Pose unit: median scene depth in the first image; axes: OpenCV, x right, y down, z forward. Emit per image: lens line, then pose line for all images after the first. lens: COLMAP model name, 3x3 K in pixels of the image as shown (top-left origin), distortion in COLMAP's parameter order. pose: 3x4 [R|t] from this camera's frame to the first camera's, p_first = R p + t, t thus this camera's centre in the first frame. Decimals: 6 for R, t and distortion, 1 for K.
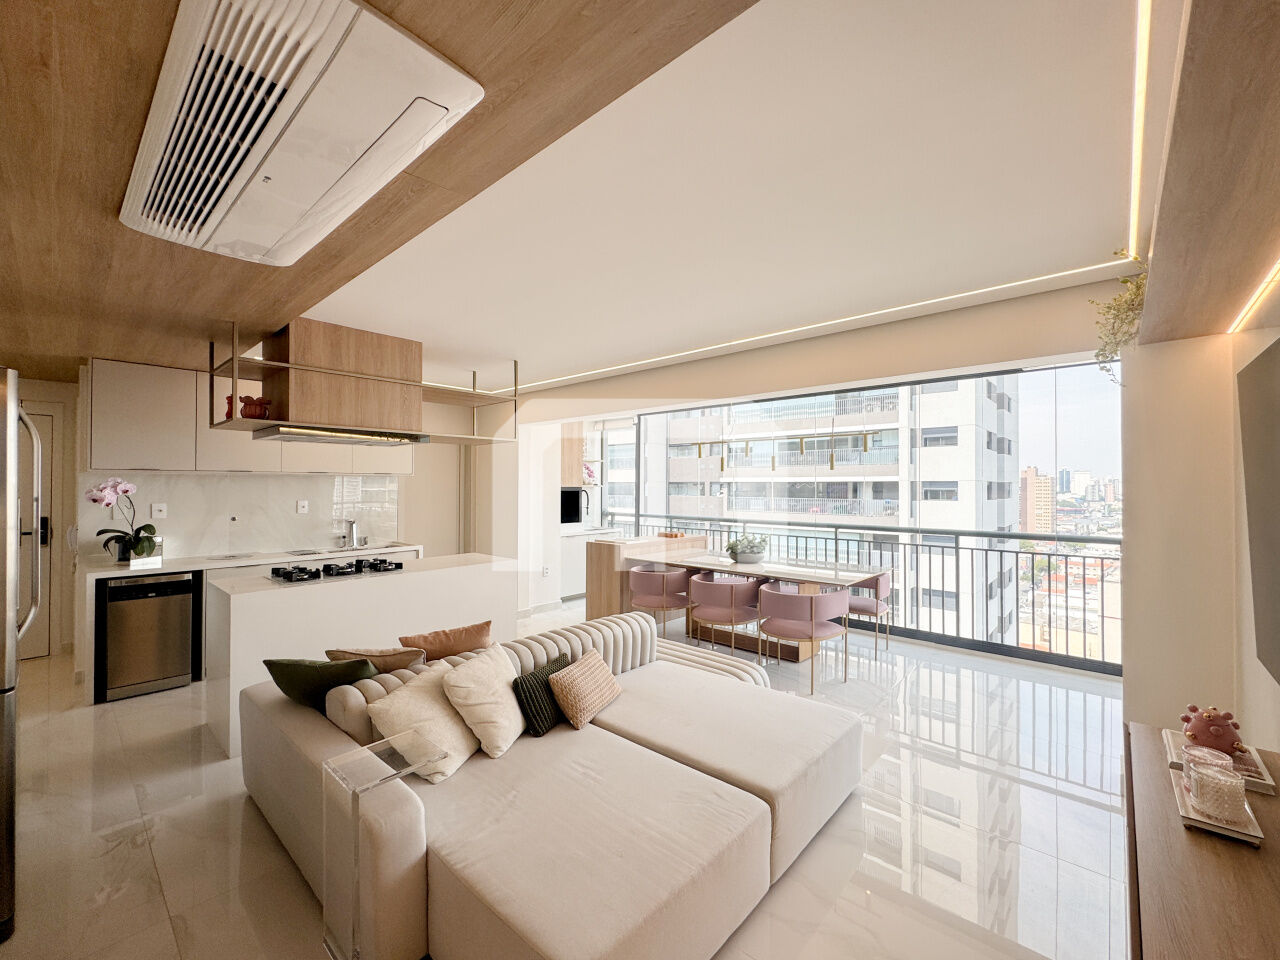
lens RADIAL K [[523.8, 0, 635.8], [0, 523.8, 479.4], [0, 0, 1]] dist [-0.000026, 0.000293]
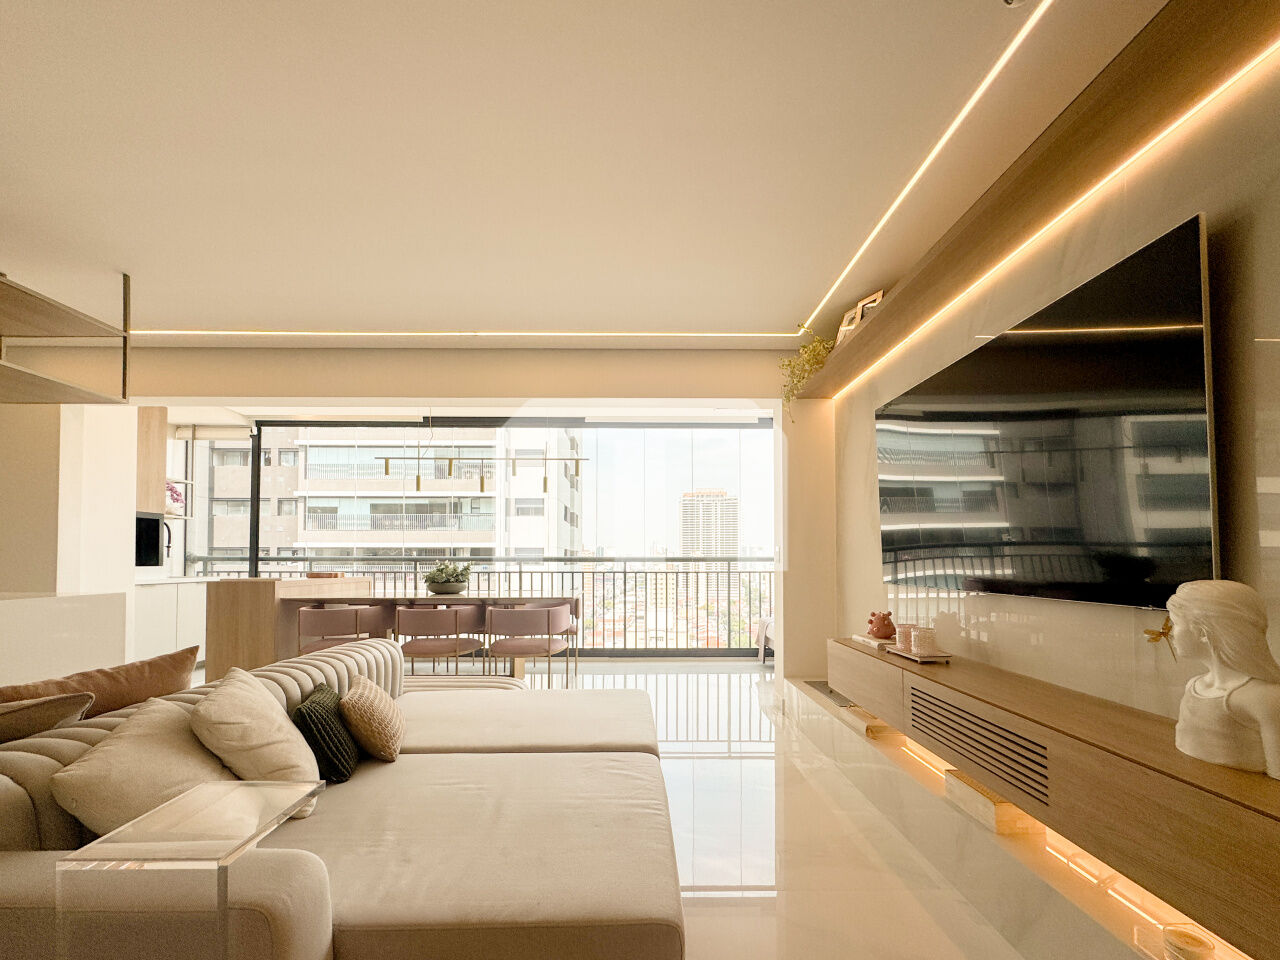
lens RADIAL K [[543.0, 0, 630.8], [0, 543.0, 551.8], [0, 0, 1]] dist [-0.002831, -0.000226]
pose [[0.738084, 0.008153, 0.674660, -0.219487], [-0.008234, 0.999961, -0.003076, 0.102177], [-0.674659, -0.003285, 0.738122, 0.114603]]
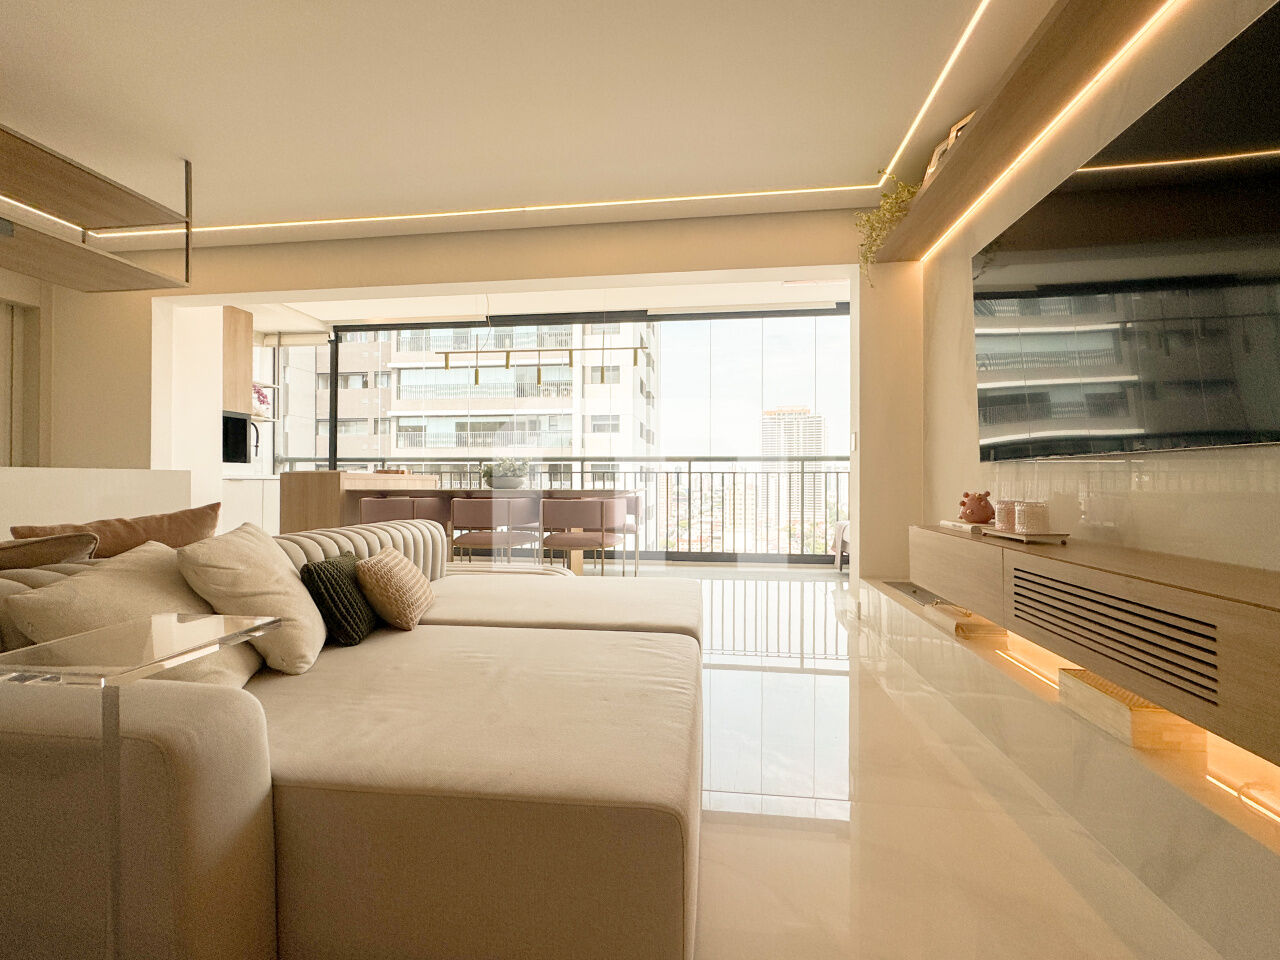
lens RADIAL K [[544.3, 0, 632.5], [0, 544.3, 479.8], [0, 0, 1]] dist [-0.001706, -0.000033]
pose [[0.824868, 0.000254, 0.565326, -0.157008], [-0.009273, 0.999871, 0.013081, 0.151692], [-0.565250, -0.016033, 0.824764, 0.135340]]
